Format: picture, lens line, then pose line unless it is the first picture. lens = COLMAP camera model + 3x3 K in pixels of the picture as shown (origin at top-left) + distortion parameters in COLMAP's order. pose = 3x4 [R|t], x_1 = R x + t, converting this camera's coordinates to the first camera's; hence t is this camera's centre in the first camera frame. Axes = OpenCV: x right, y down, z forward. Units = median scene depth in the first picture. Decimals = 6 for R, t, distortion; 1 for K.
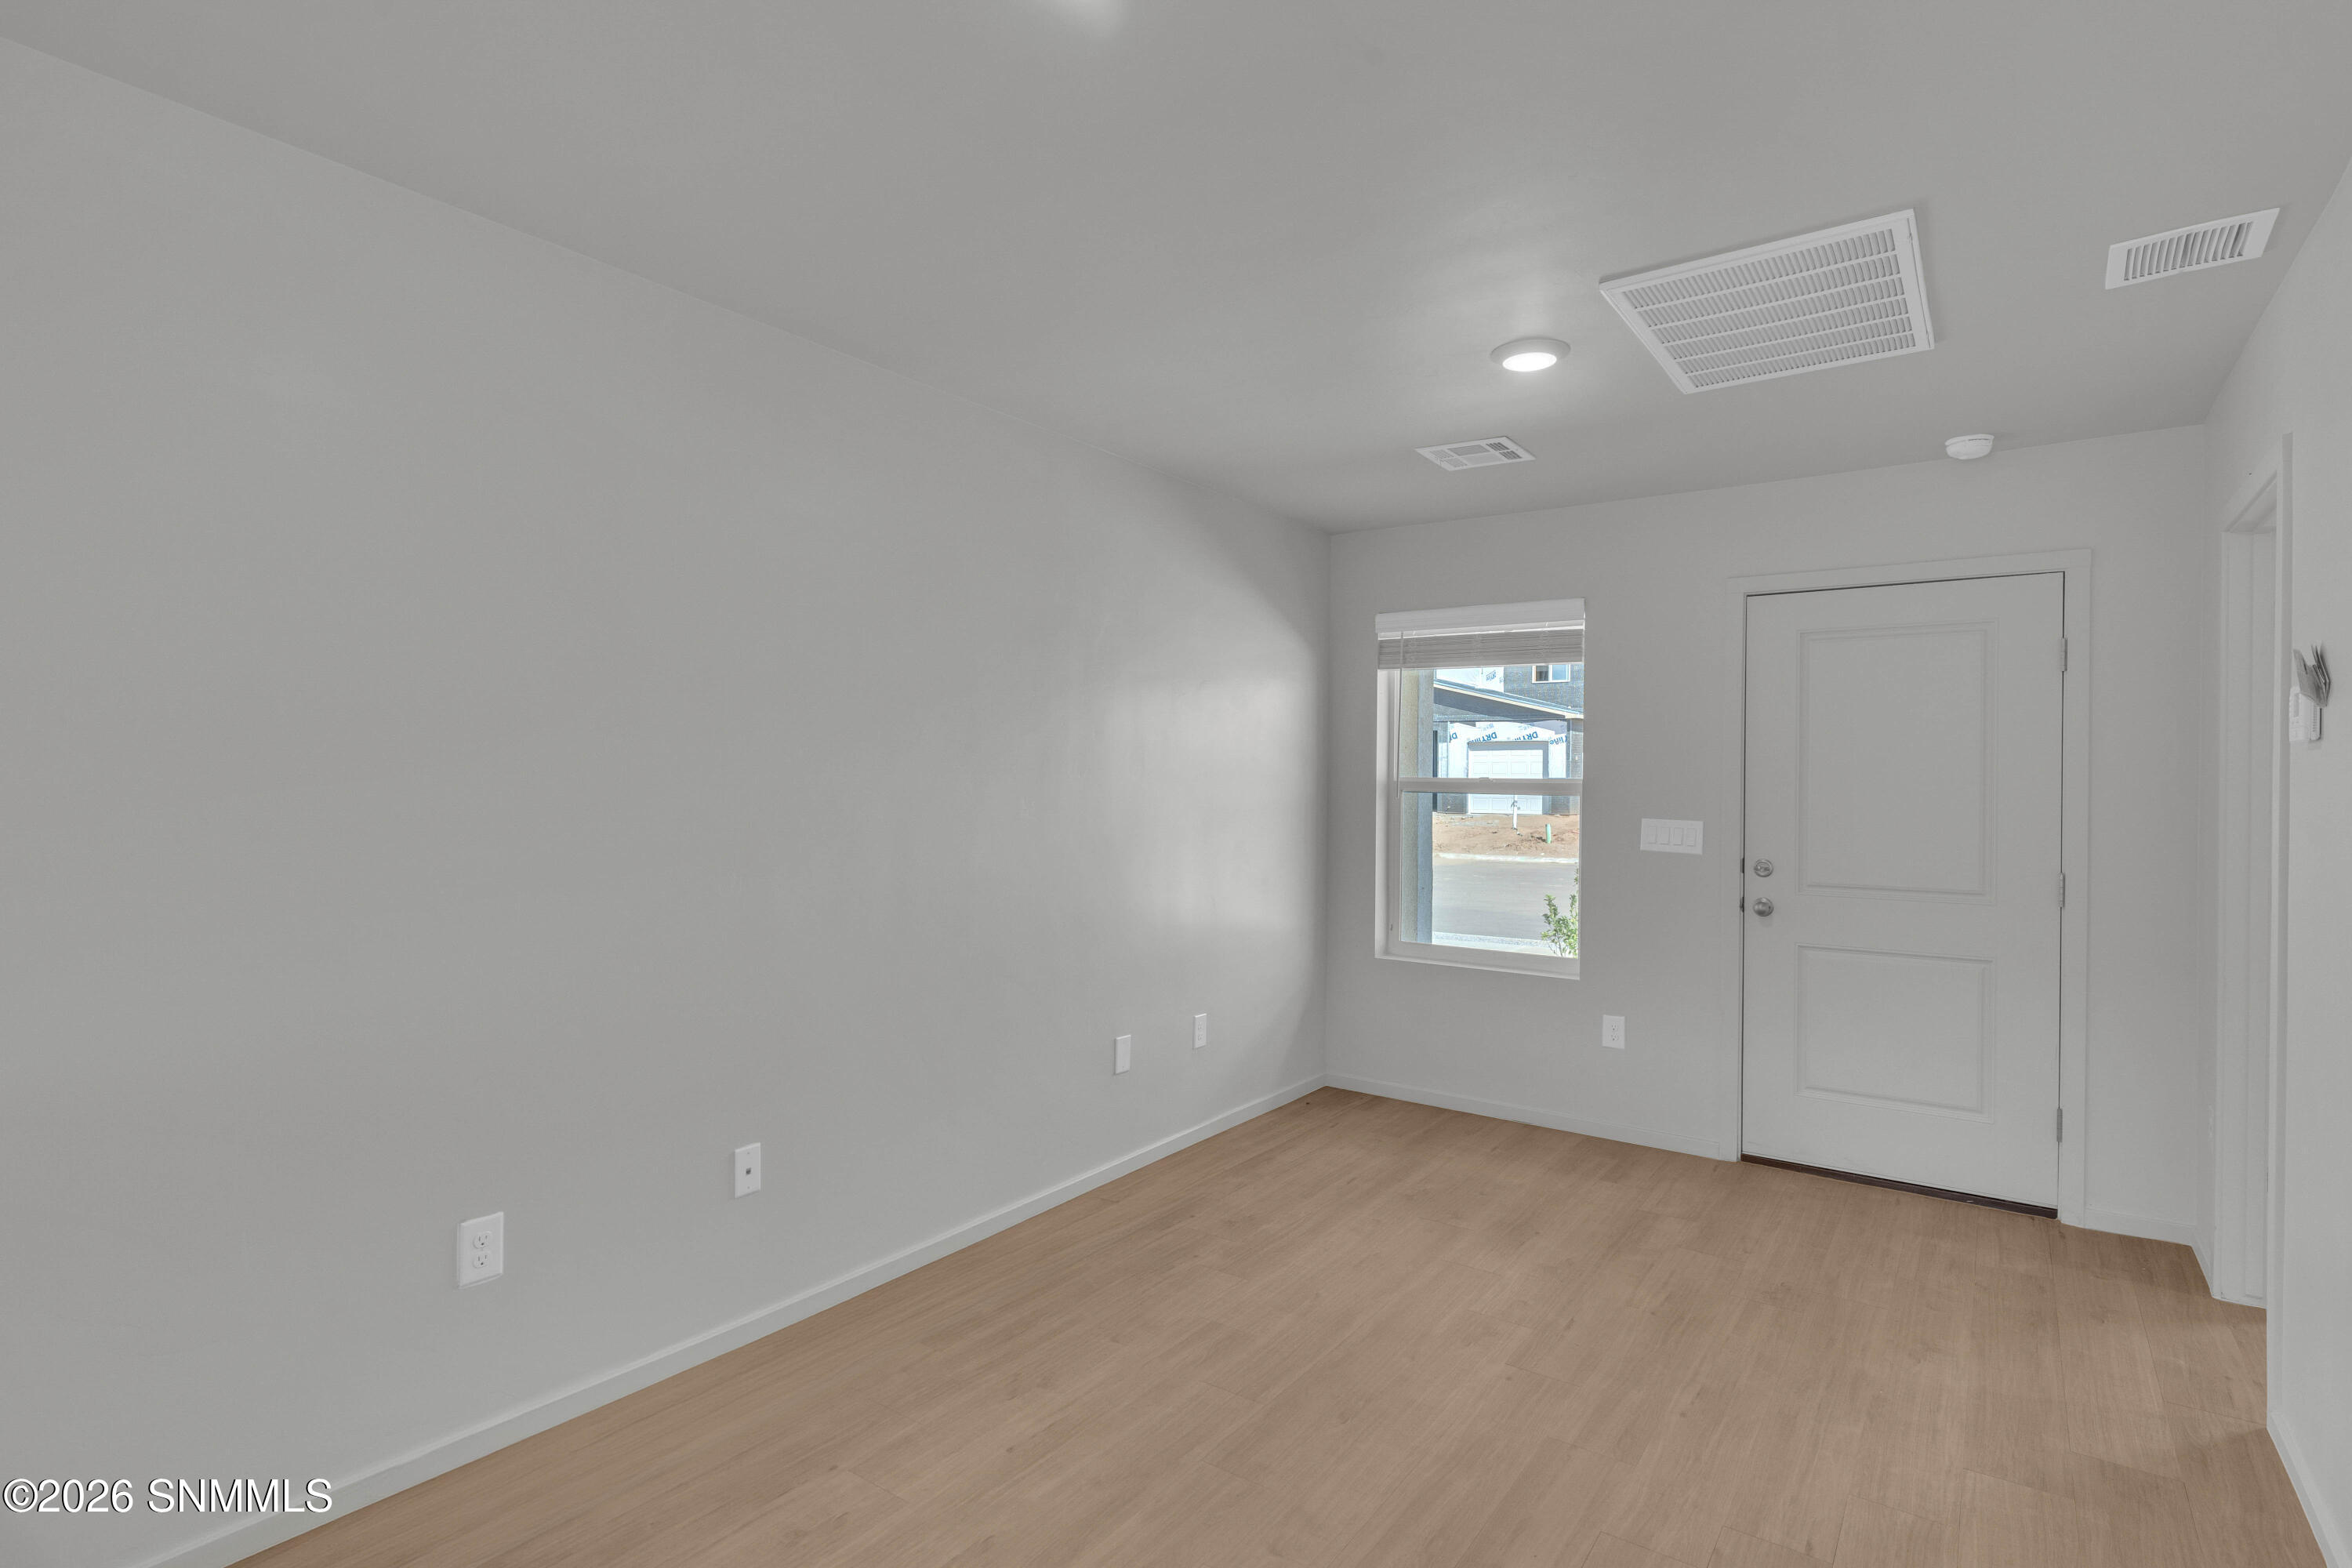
lens RADIAL K [[1169.0, 0, 1176.0], [0, 1169.0, 784.0], [0, 0, 1]] dist [-0.001334, -0.000024]
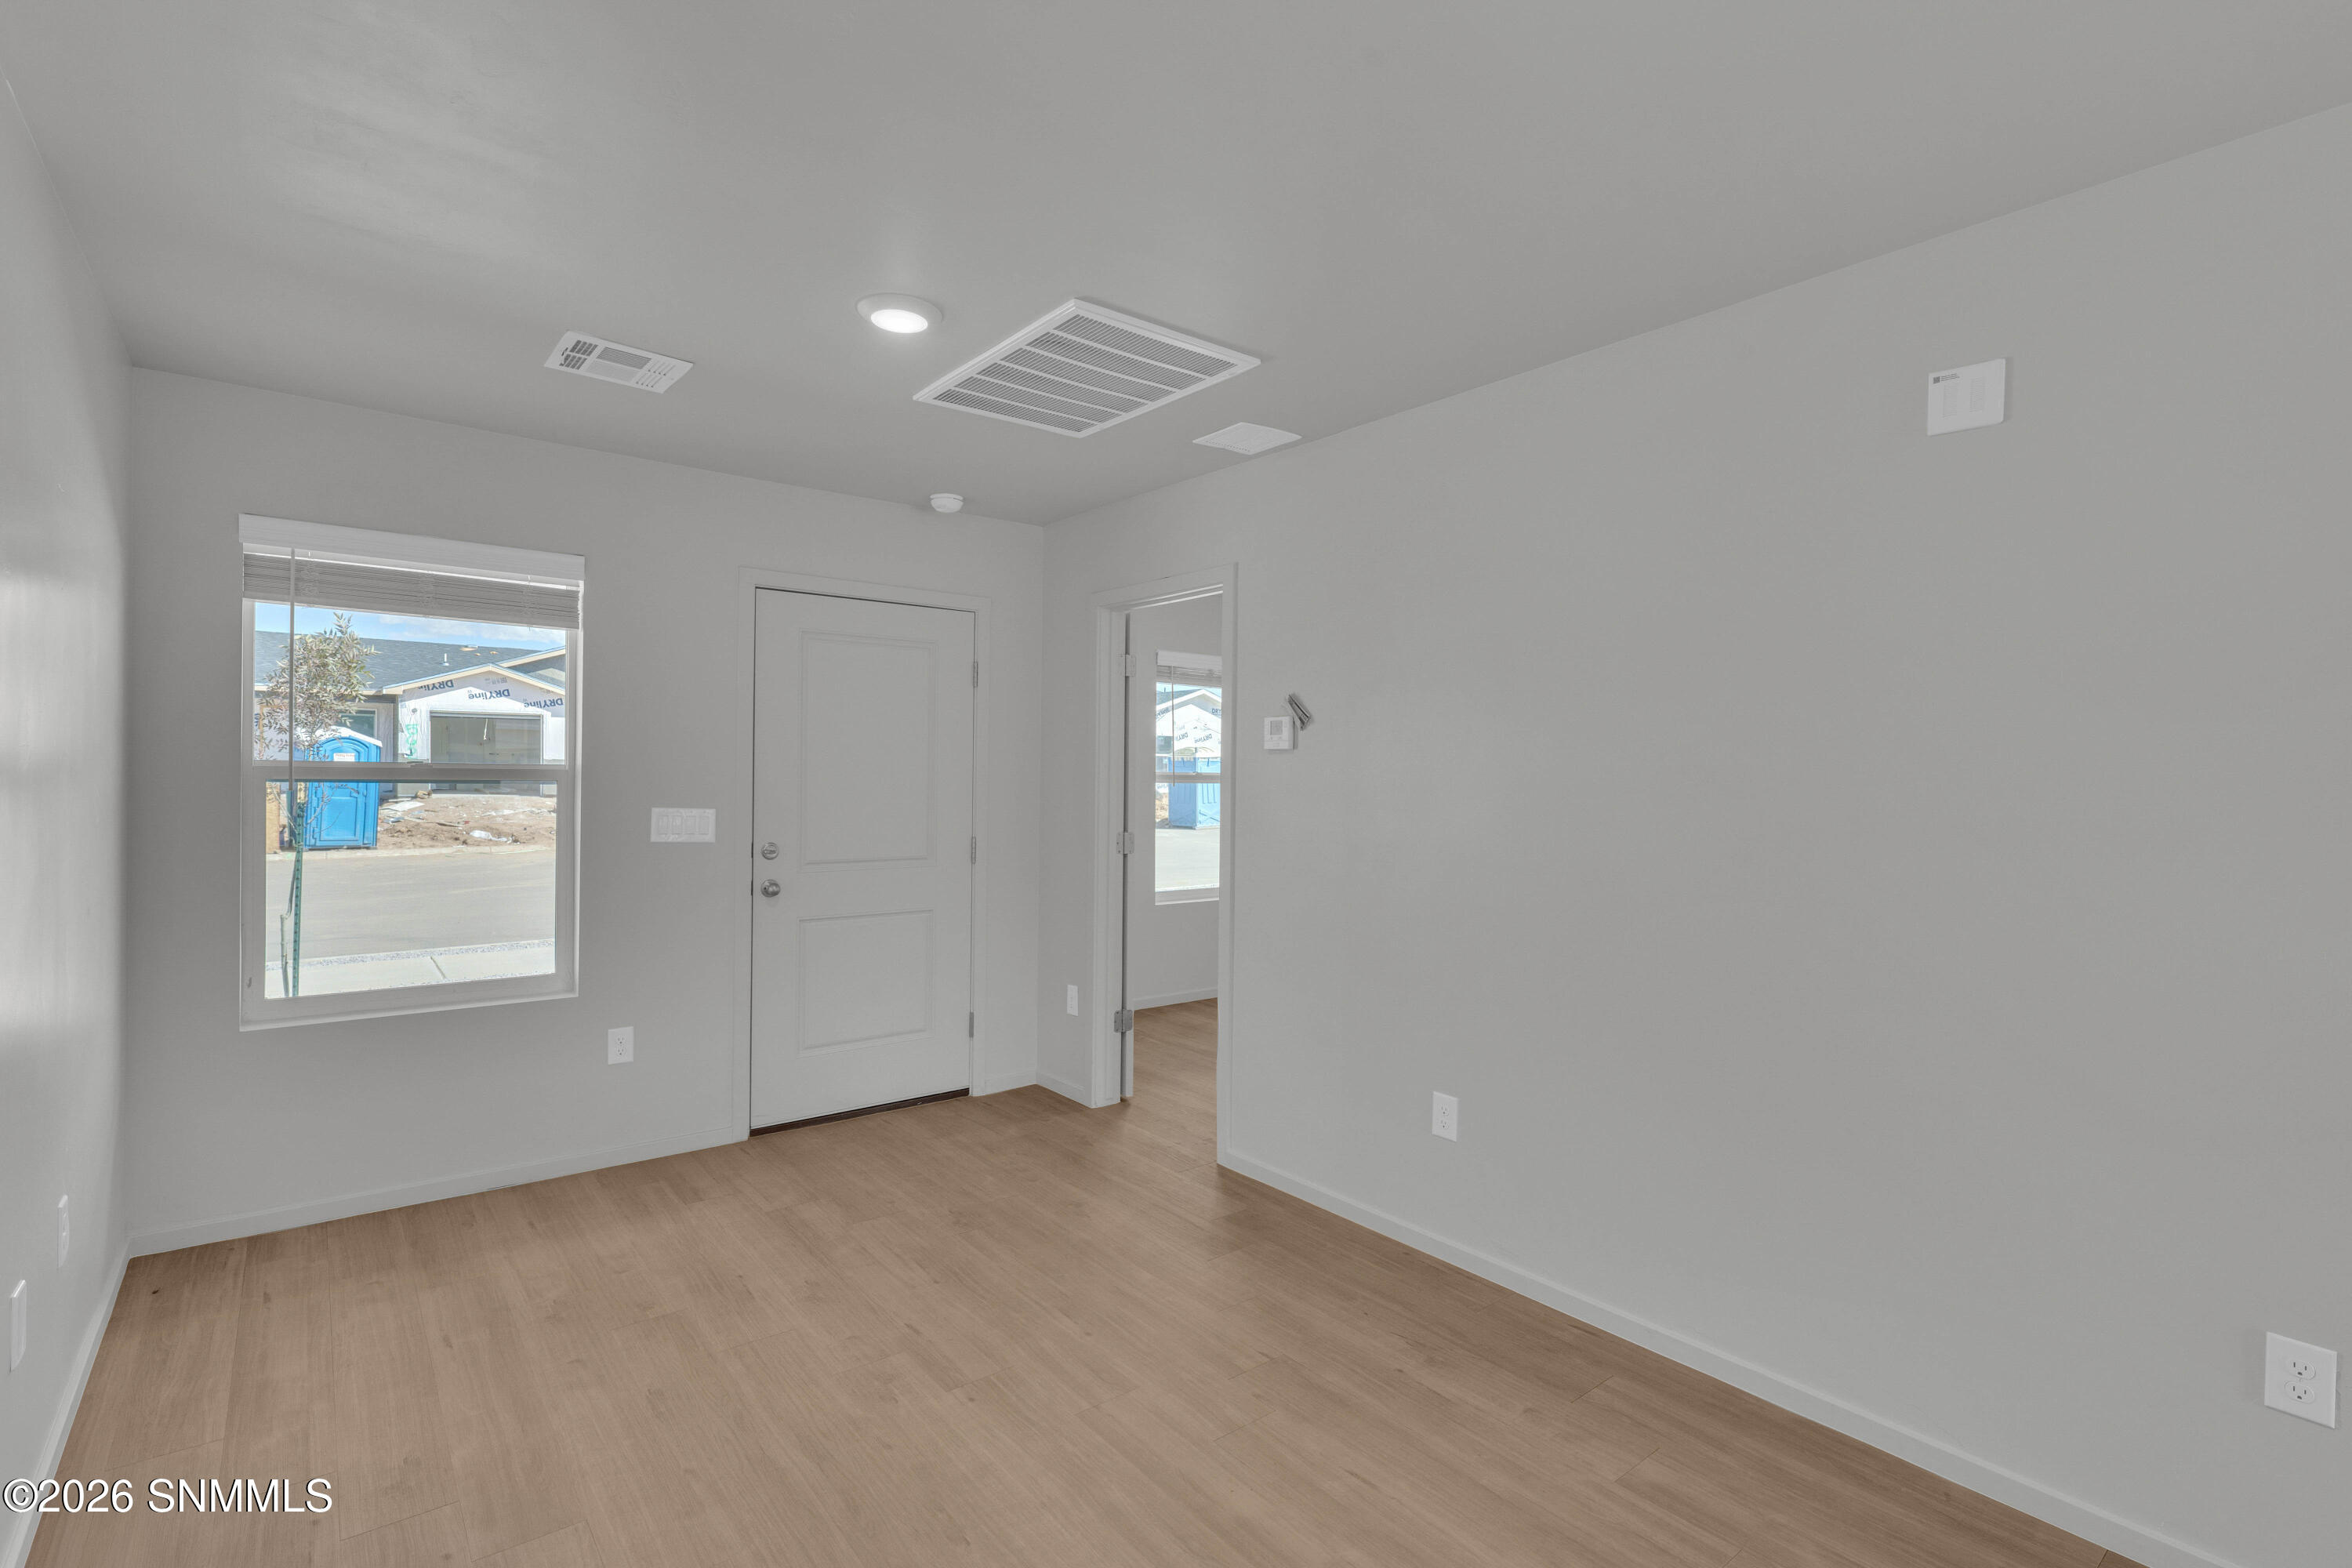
lens RADIAL K [[1076.5, 0, 1176.0], [0, 1076.5, 784.0], [0, 0, 1]] dist [0.001251, 0.000533]
pose [[0.272645, -0.014784, 0.962001, -0.327753], [-0.005863, 0.999838, 0.017027, -0.006943], [-0.962097, -0.010283, 0.272514, 0.389680]]
